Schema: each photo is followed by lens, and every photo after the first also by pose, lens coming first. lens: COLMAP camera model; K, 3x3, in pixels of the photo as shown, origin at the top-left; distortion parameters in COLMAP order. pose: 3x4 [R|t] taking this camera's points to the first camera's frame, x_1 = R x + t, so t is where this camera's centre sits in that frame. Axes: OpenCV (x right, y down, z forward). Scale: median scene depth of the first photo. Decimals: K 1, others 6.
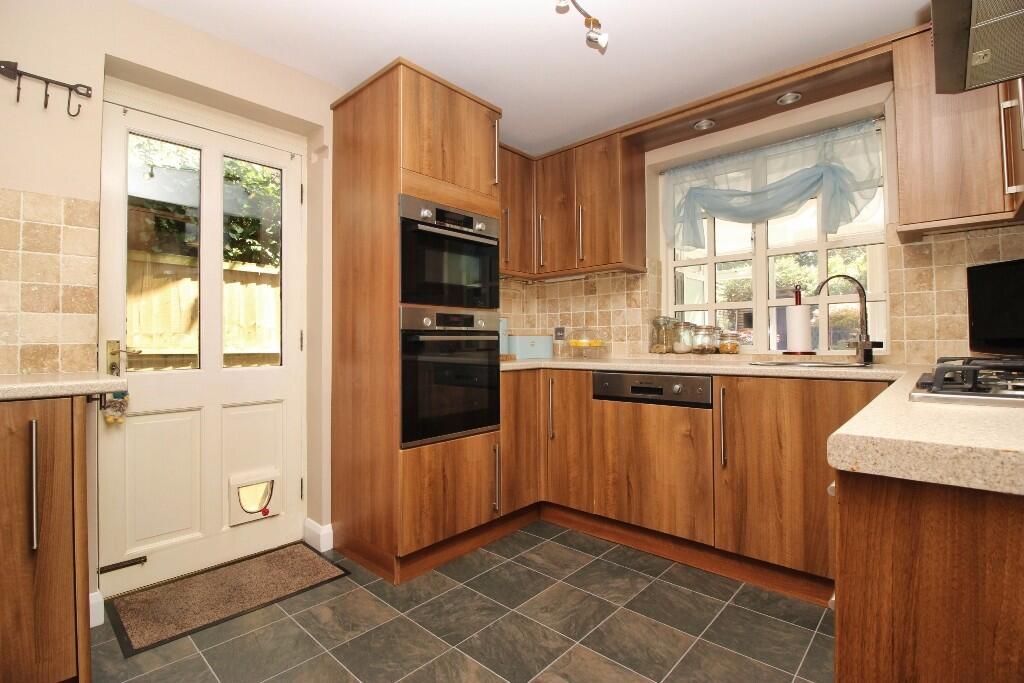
lens RADIAL K [[475.3, 0, 511.7], [0, 475.3, 339.2], [0, 0, 1]] dist [-0.009836, -0.004617]
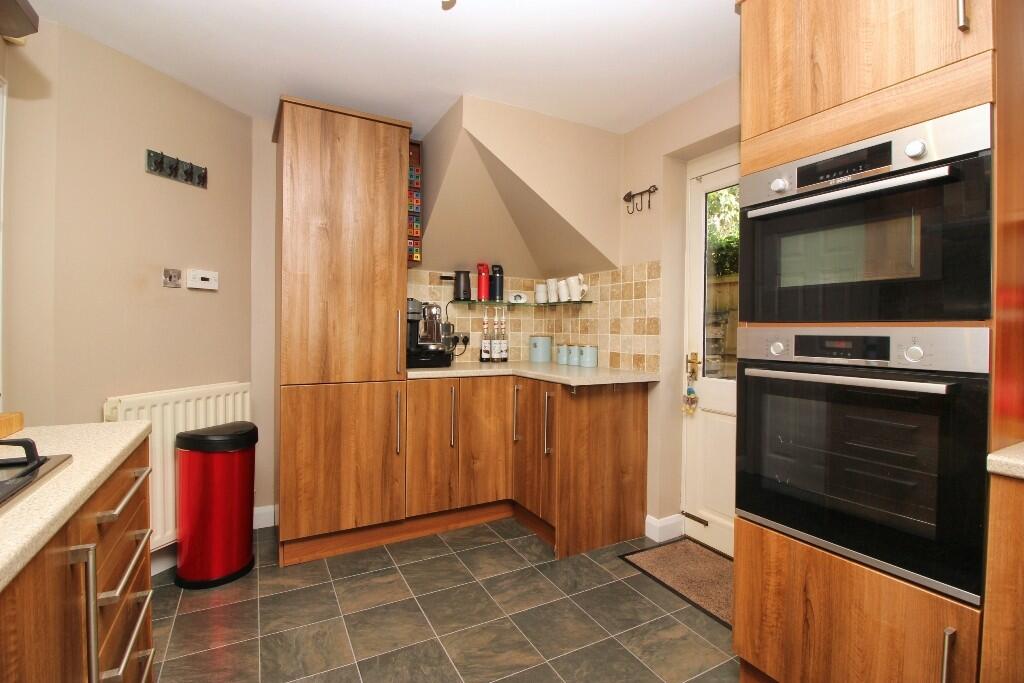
lens RADIAL K [[475.3, 0, 512.0], [0, 475.3, 335.9], [0, 0, 1]] dist [-0.009836, -0.004617]
pose [[-0.324402, 0.020355, -0.945700, 0.613579], [0.000886, 0.999775, 0.021215, -0.073760], [0.945919, 0.006044, -0.324347, 0.923954]]
